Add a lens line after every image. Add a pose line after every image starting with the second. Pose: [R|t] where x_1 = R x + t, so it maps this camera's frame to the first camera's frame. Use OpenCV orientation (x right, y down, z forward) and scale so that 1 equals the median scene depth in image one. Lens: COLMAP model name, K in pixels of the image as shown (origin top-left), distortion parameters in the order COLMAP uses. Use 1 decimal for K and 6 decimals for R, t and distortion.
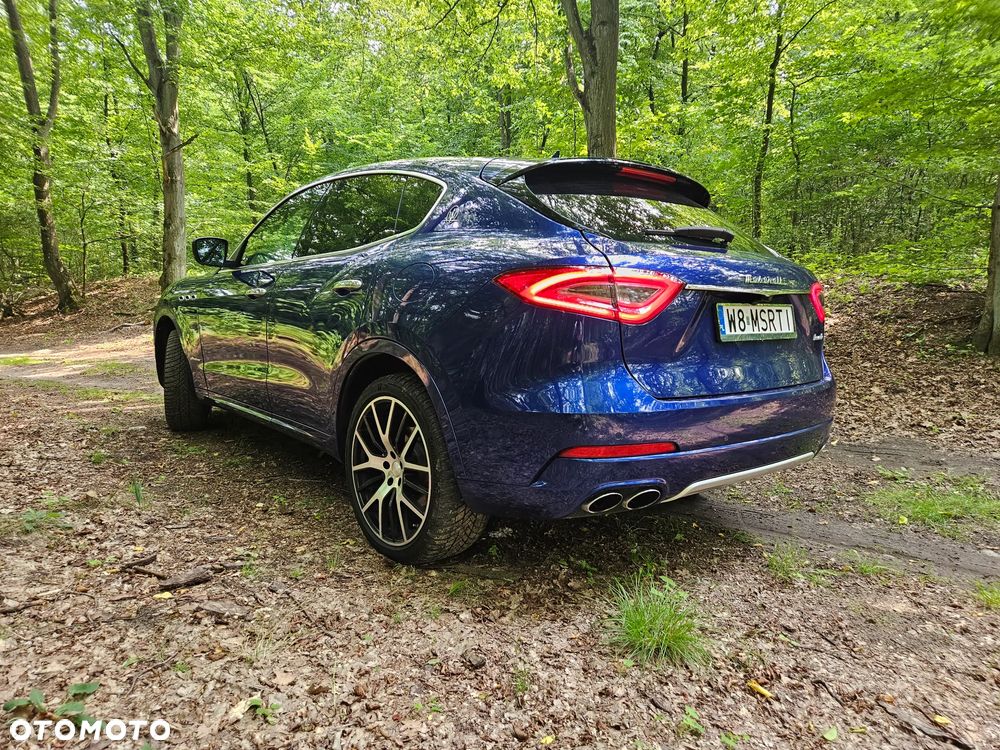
lens RADIAL K [[677.4, 0, 492.9], [0, 677.4, 388.9], [0, 0, 1]] dist [0.069678, -0.052470]
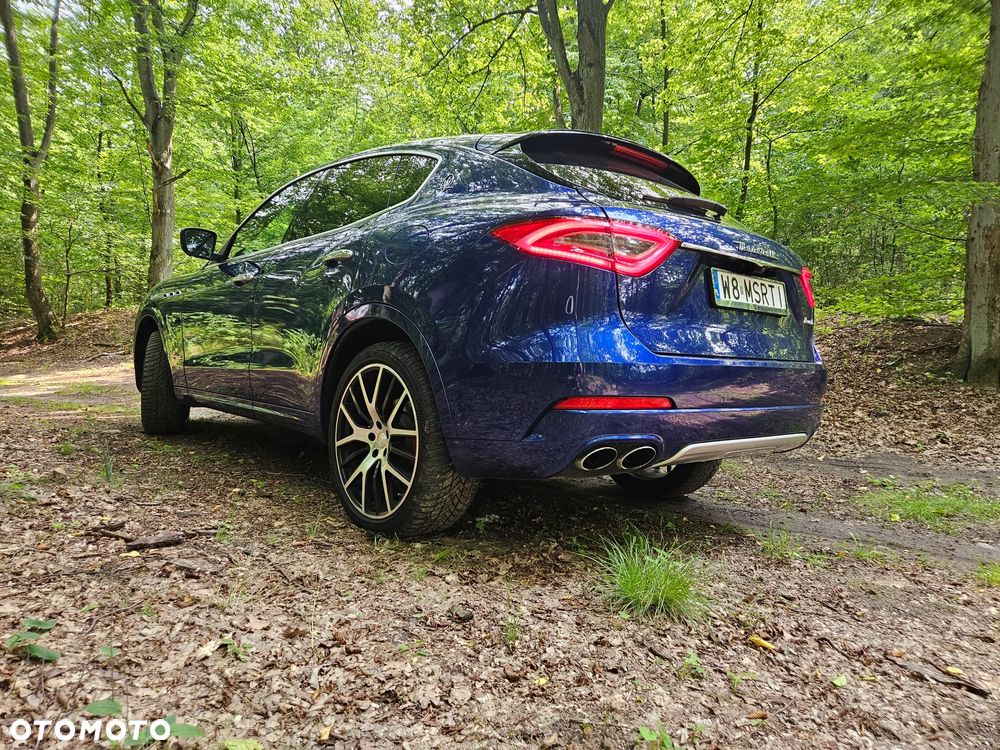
lens RADIAL K [[677.4, 0, 492.9], [0, 677.4, 378.5], [0, 0, 1]] dist [0.069678, -0.052470]
pose [[0.999410, 0.022833, 0.025666, -0.011459], [-0.020647, 0.996381, -0.082450, 0.110803], [-0.027456, 0.081872, 0.996265, 0.024751]]
